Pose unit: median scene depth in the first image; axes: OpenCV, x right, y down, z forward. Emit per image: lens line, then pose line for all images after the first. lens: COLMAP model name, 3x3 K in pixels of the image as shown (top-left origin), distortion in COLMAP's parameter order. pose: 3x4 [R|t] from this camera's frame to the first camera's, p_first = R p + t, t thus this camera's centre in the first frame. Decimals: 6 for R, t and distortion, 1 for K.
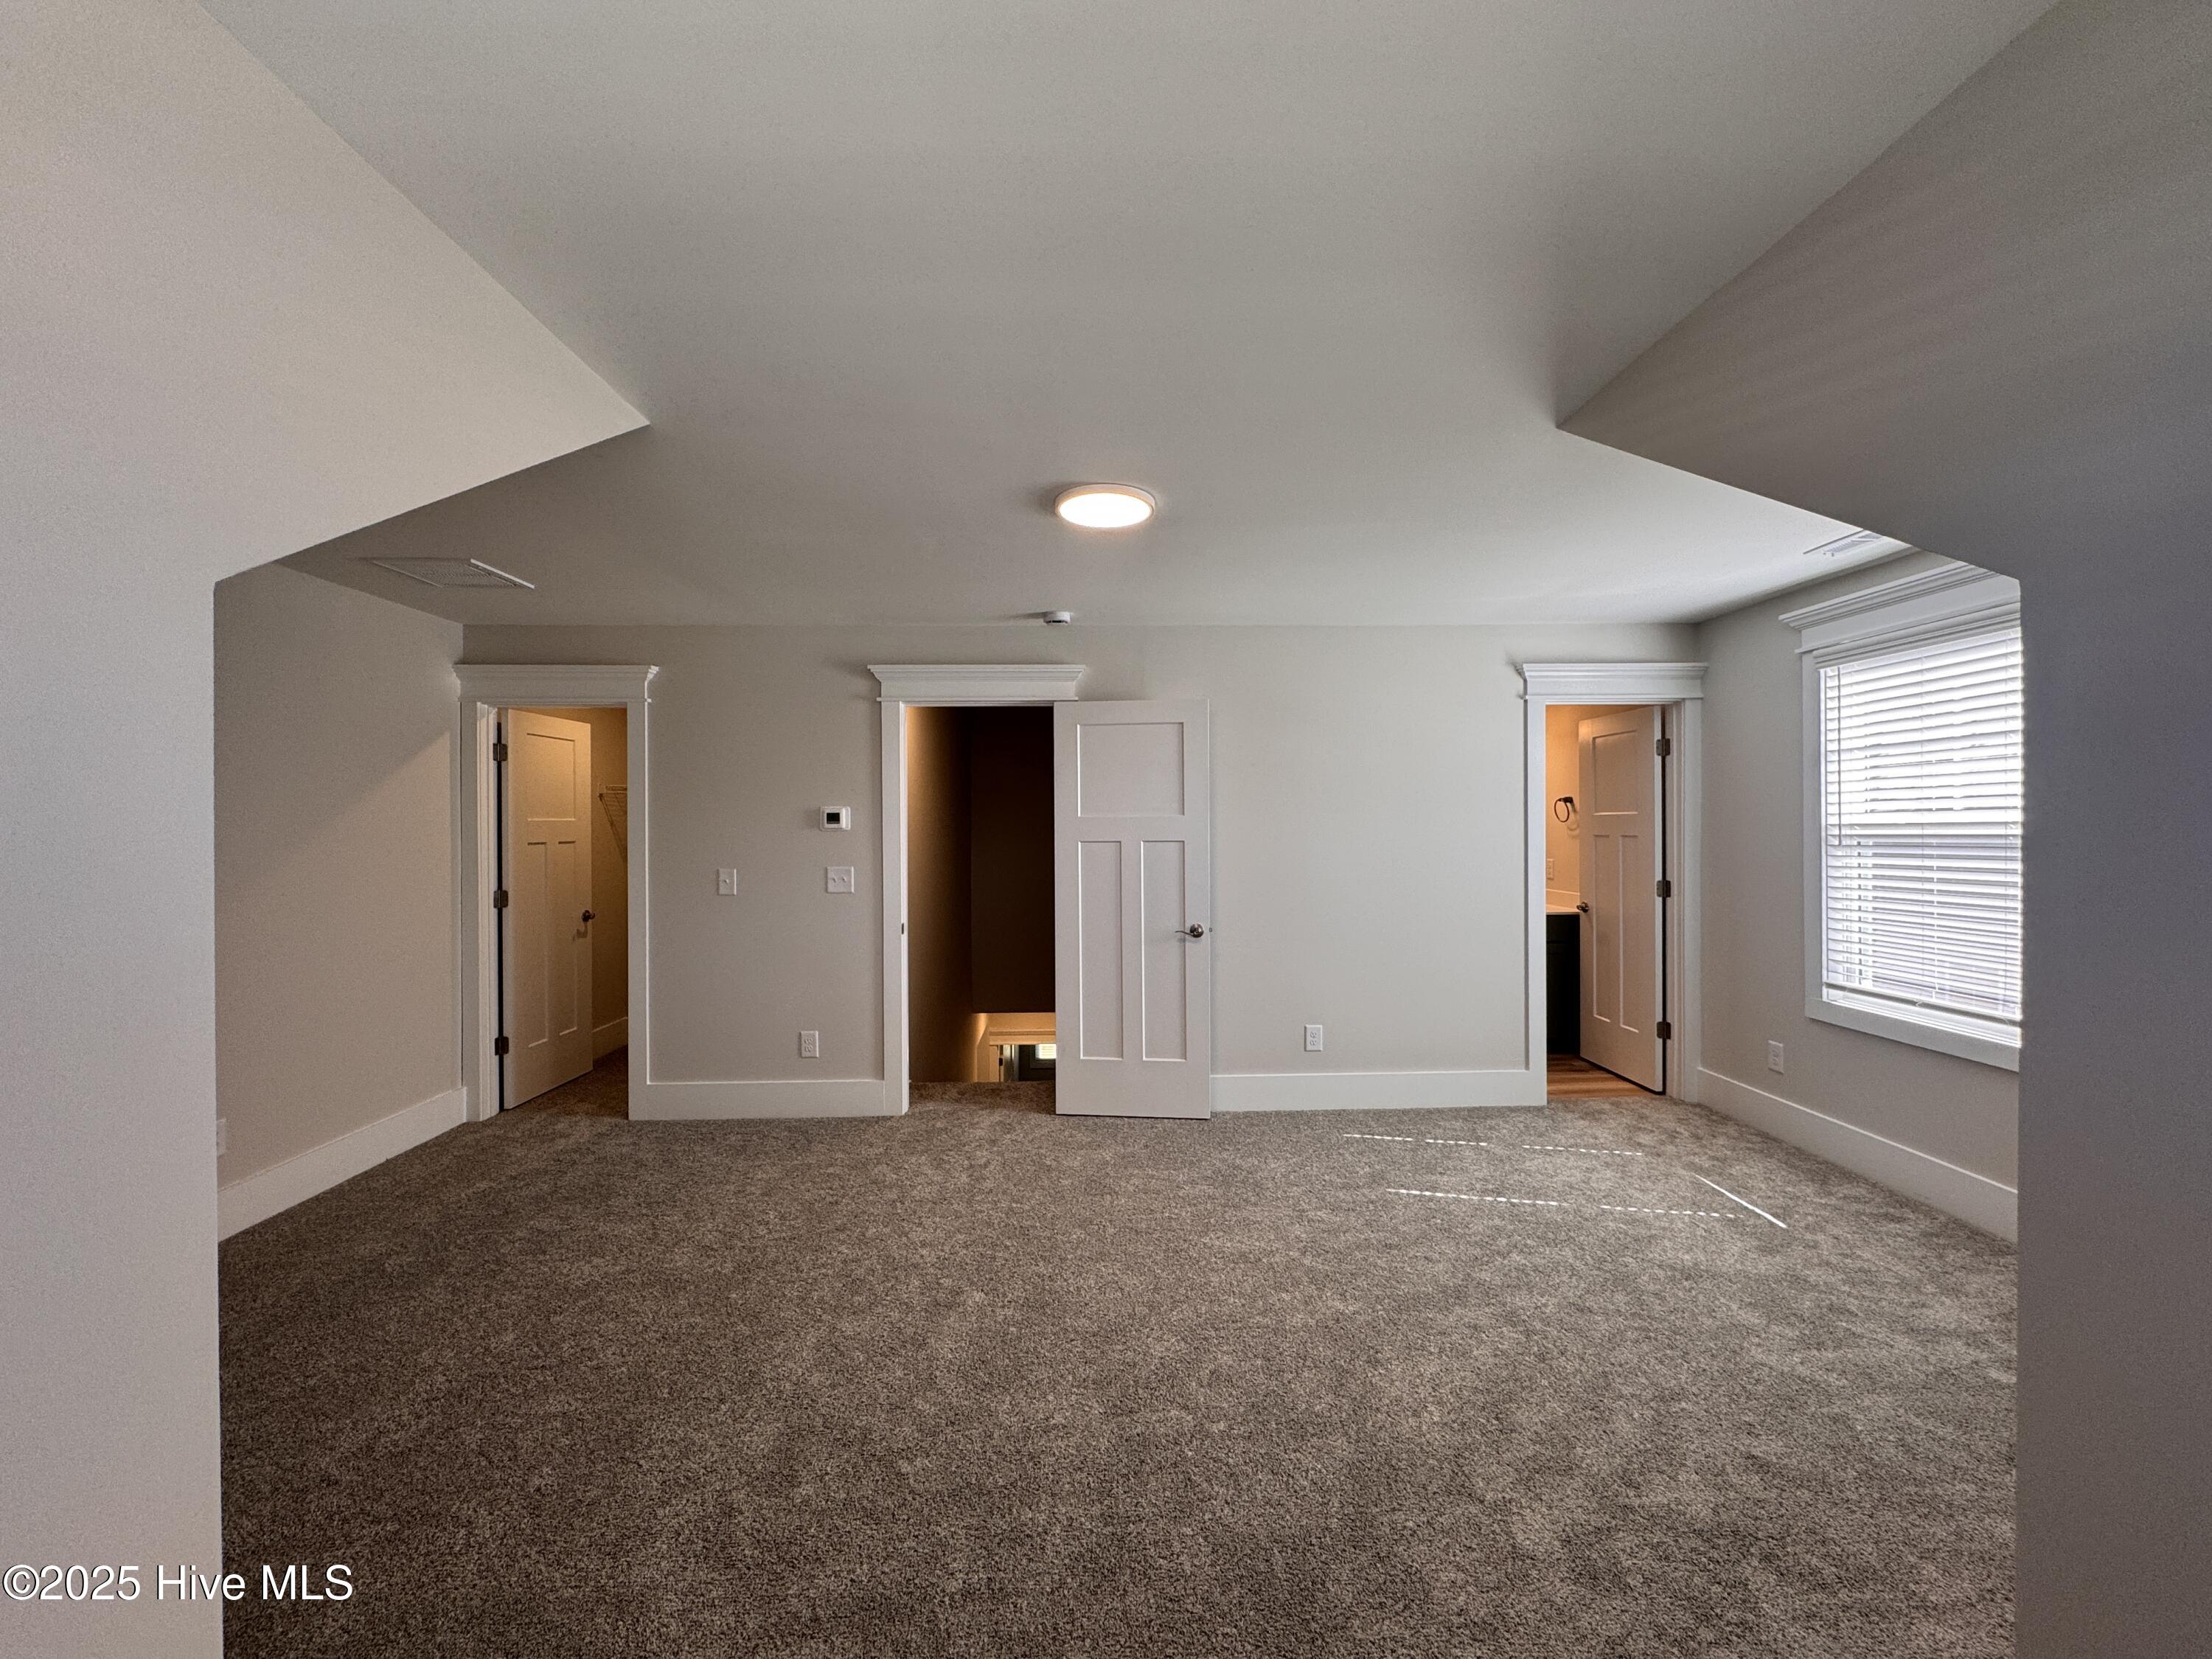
lens RADIAL K [[881.4, 0, 1103.9], [0, 881.4, 826.7], [0, 0, 1]] dist [-0.002233, 0.000107]
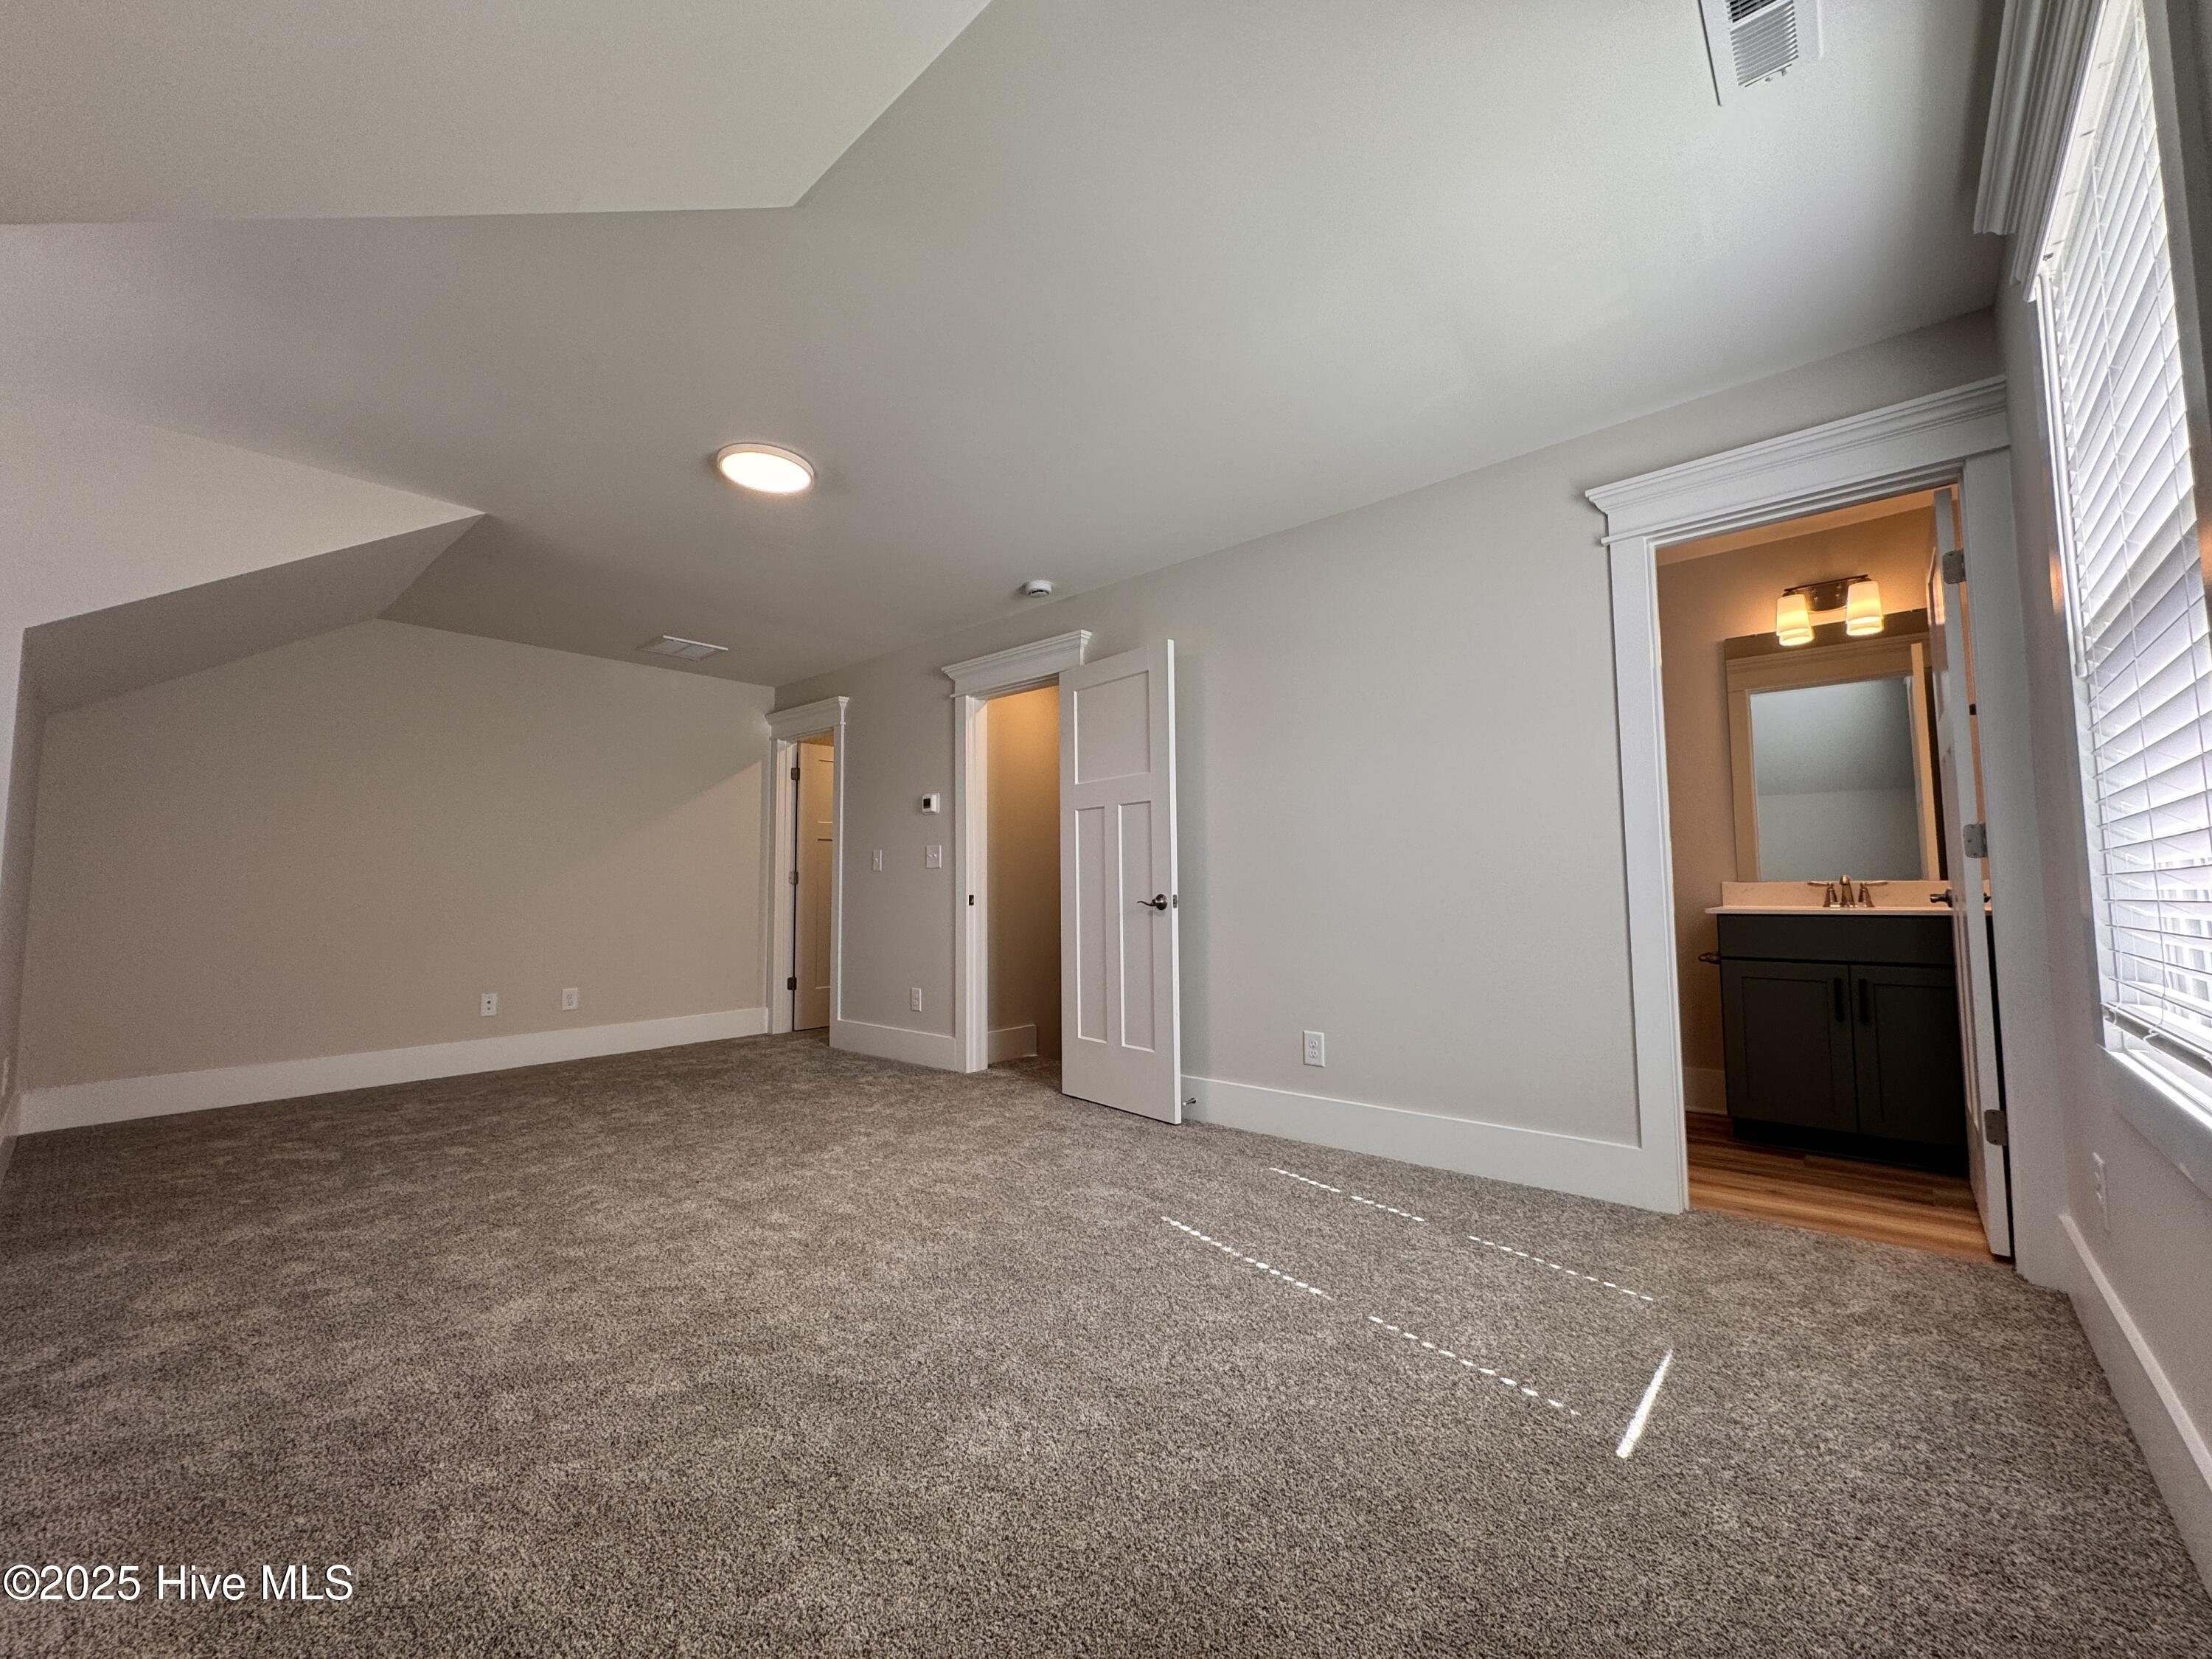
lens RADIAL K [[881.4, 0, 1103.9], [0, 881.4, 826.7], [0, 0, 1]] dist [-0.002233, 0.000107]
pose [[0.734176, -0.049354, -0.677163, 0.650210], [0.002955, 0.997577, -0.069503, 0.102541], [0.678952, 0.049026, 0.732544, 0.312813]]
